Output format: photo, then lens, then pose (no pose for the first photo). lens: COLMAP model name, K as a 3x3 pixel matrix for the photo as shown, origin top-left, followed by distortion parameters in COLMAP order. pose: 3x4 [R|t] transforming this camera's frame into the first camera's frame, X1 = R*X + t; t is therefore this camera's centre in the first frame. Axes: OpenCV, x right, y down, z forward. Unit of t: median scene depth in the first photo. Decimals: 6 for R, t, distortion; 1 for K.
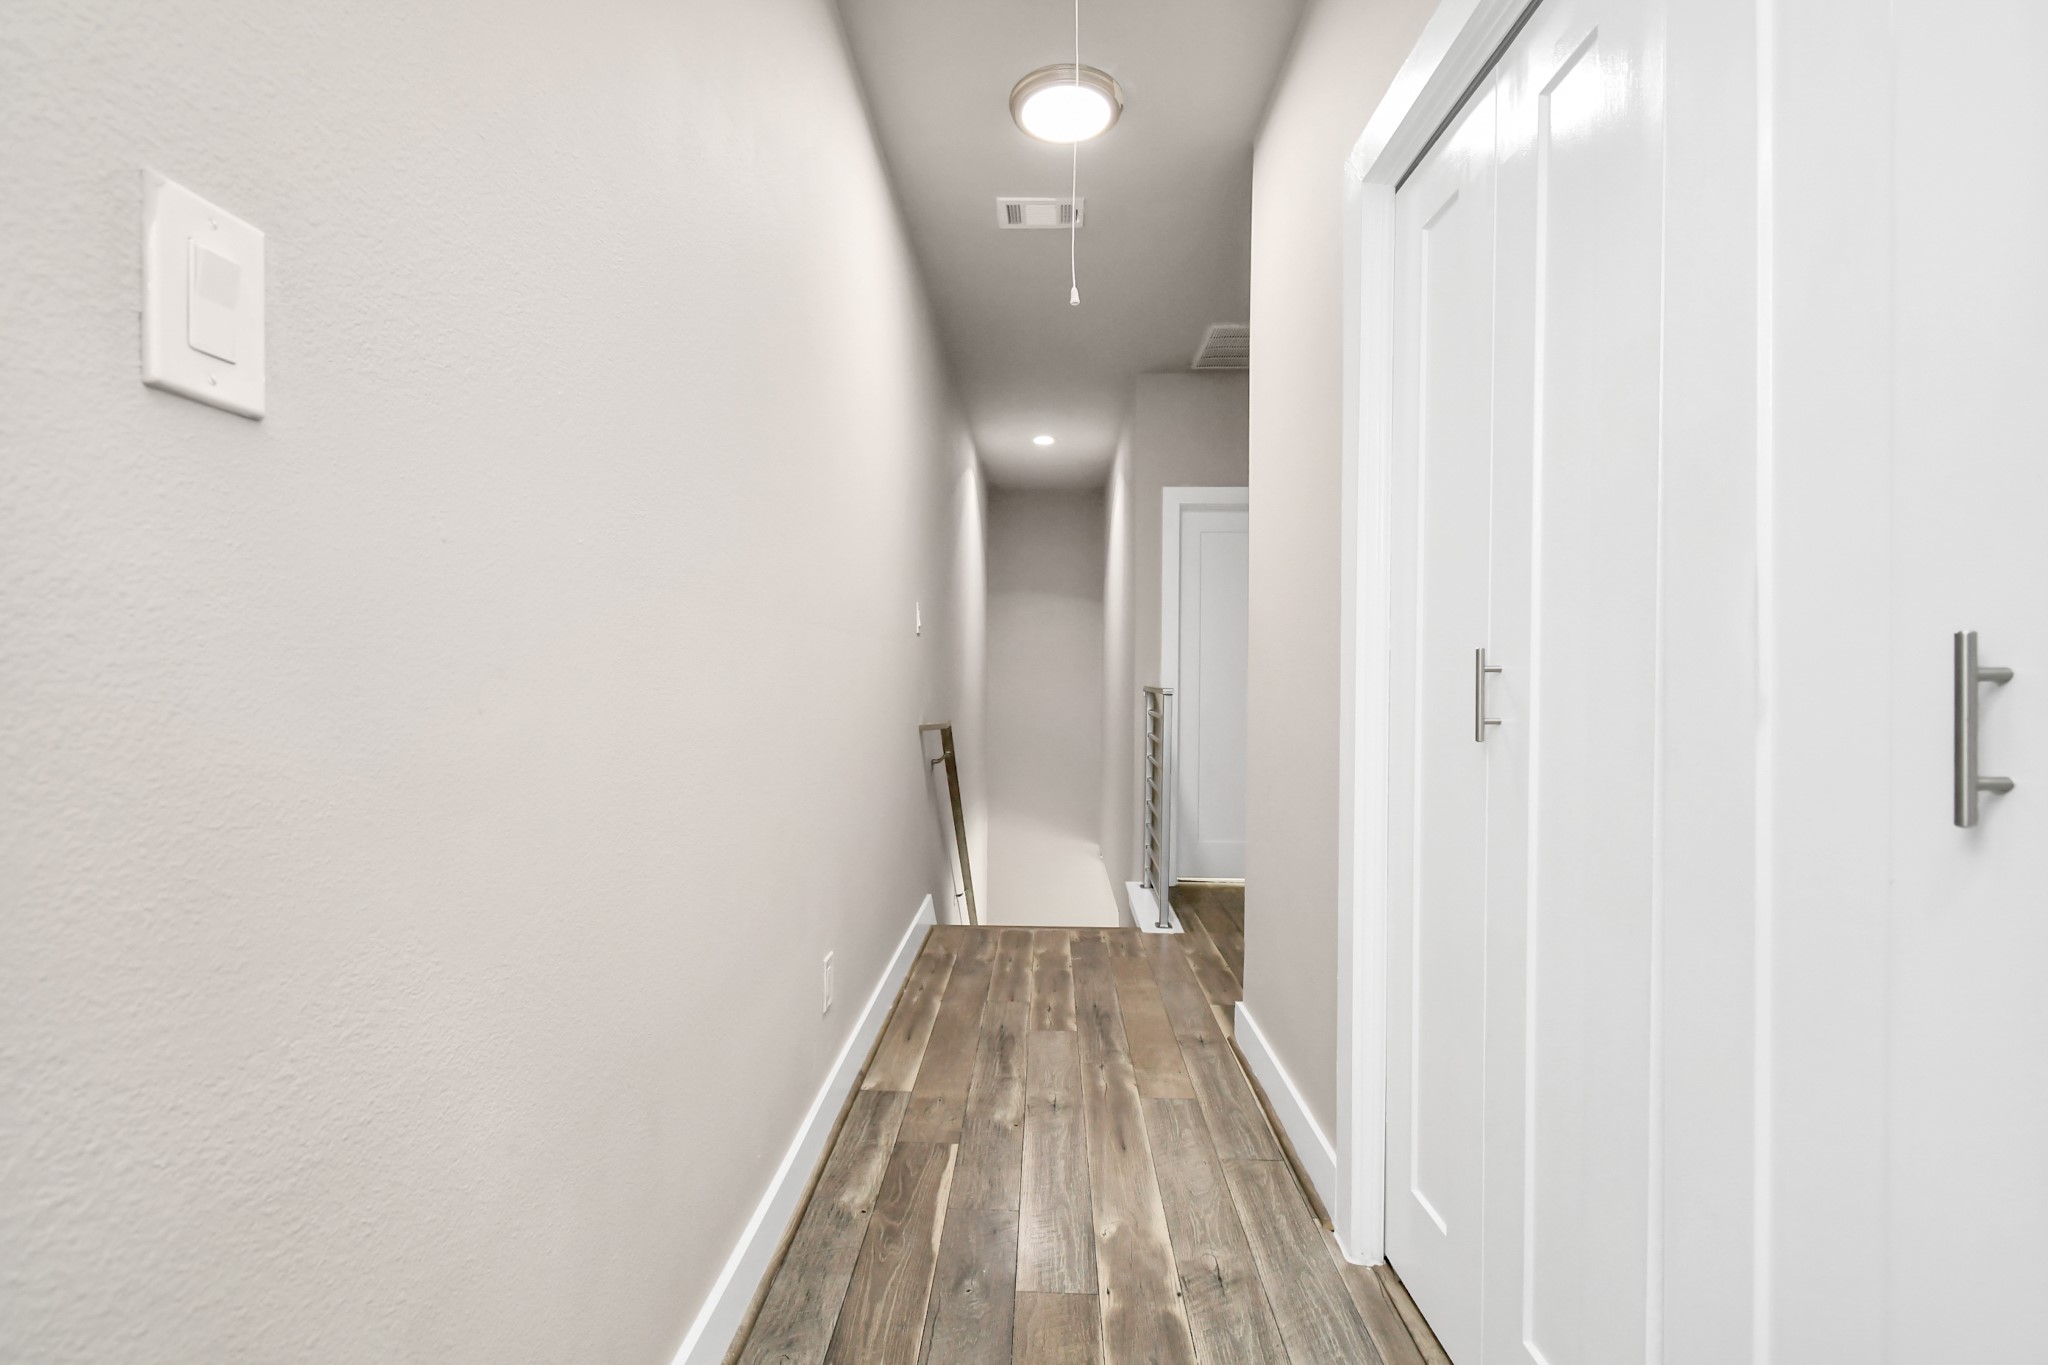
lens RADIAL K [[901.7, 0, 1023.0], [0, 901.7, 680.1], [0, 0, 1]] dist [0.004440, 0.000000]
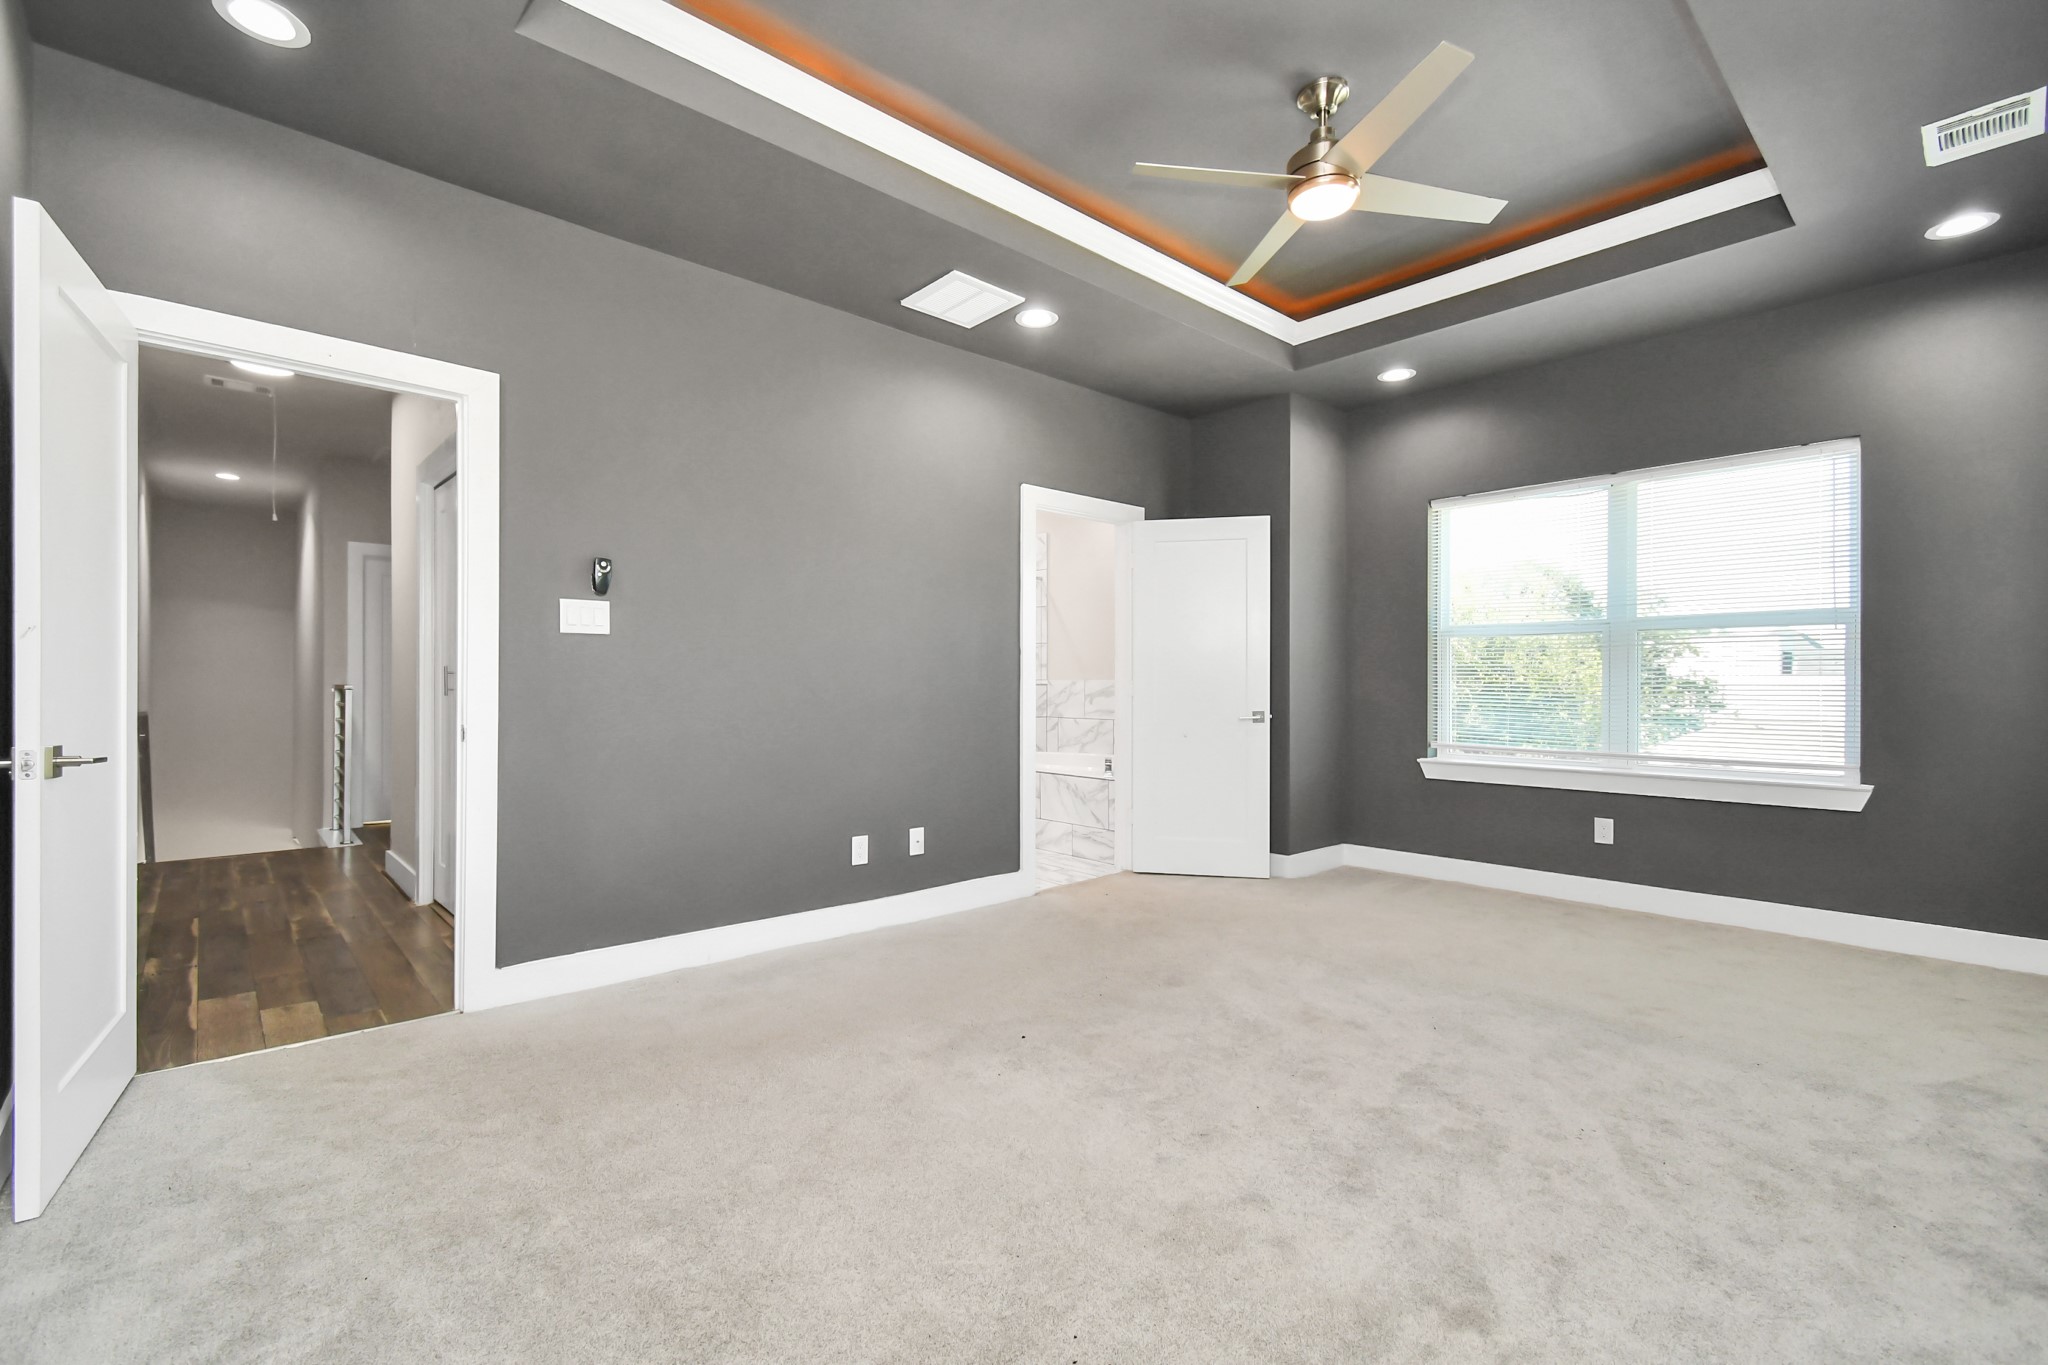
lens RADIAL K [[901.7, 0, 1016.9], [0, 901.7, 684.7], [0, 0, 1]] dist [0.004440, 0.000000]
pose [[0.724564, -0.006920, 0.689173, -0.068382], [0.005196, 0.999976, 0.004579, 0.008309], [-0.689188, 0.000263, 0.724582, -0.826111]]
